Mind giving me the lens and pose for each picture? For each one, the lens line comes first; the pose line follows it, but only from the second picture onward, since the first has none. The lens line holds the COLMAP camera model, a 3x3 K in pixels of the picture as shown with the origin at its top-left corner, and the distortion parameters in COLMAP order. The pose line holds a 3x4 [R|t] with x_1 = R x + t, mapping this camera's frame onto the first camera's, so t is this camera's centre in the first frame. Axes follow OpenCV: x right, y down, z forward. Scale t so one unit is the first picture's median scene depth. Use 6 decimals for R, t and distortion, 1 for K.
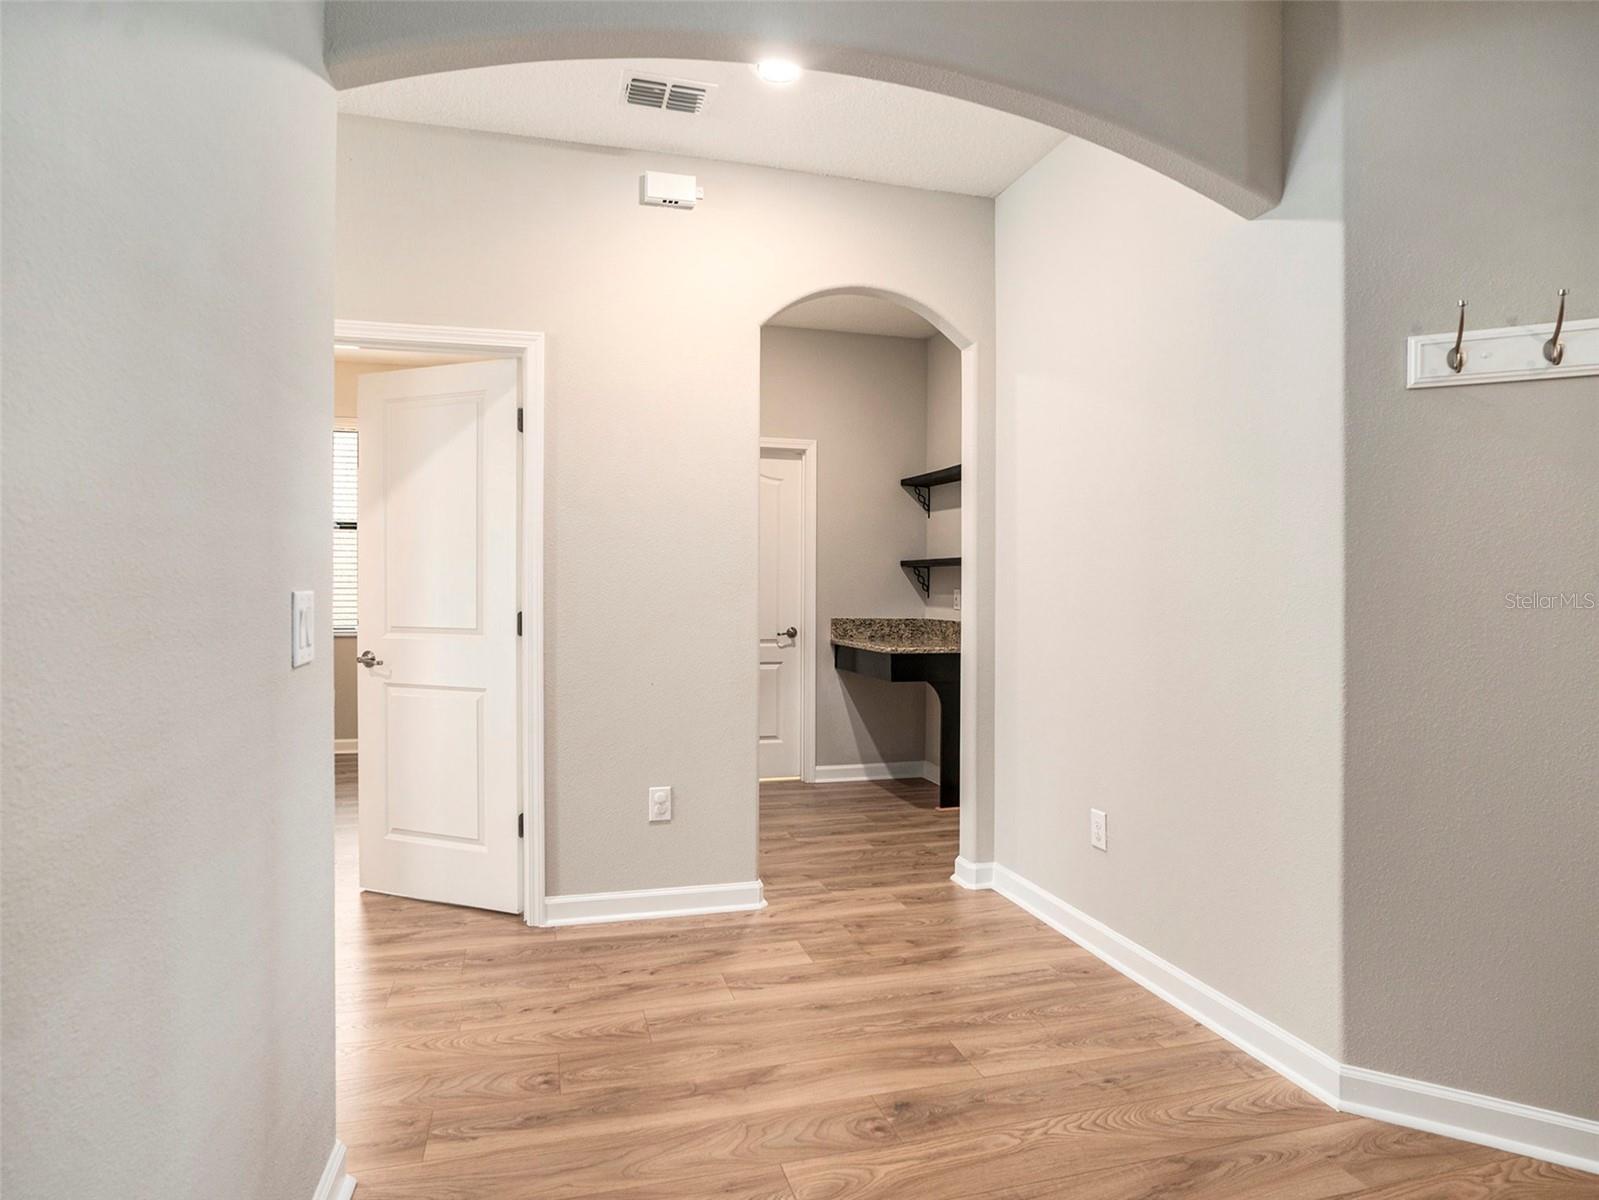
lens RADIAL K [[885.1, 0, 796.6], [0, 885.1, 611.6], [0, 0, 1]] dist [-0.040668, 0.011907]
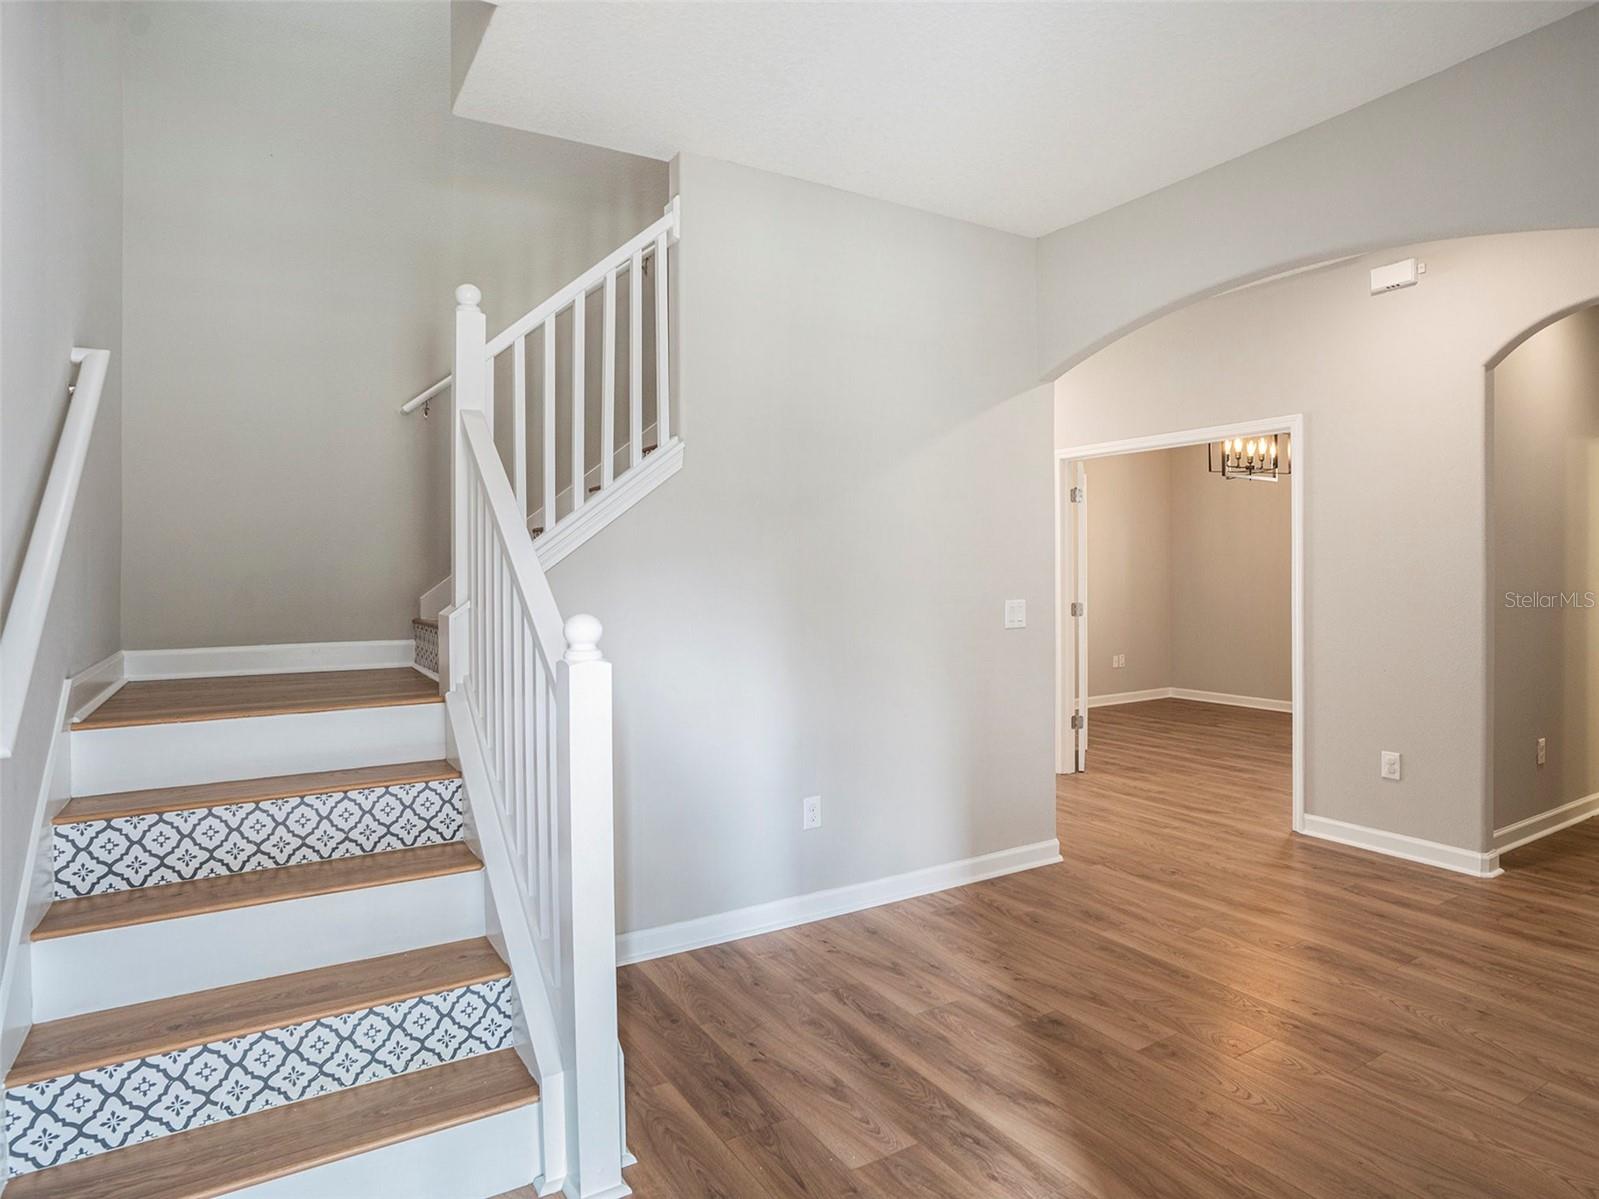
lens RADIAL K [[885.1, 0, 802.4], [0, 885.1, 596.9], [0, 0, 1]] dist [-0.040668, 0.011907]
pose [[0.245721, 0.000079, -0.969341, 0.967683], [-0.022380, 0.999734, -0.005592, 0.006592], [0.969082, 0.023068, 0.245657, -0.137324]]
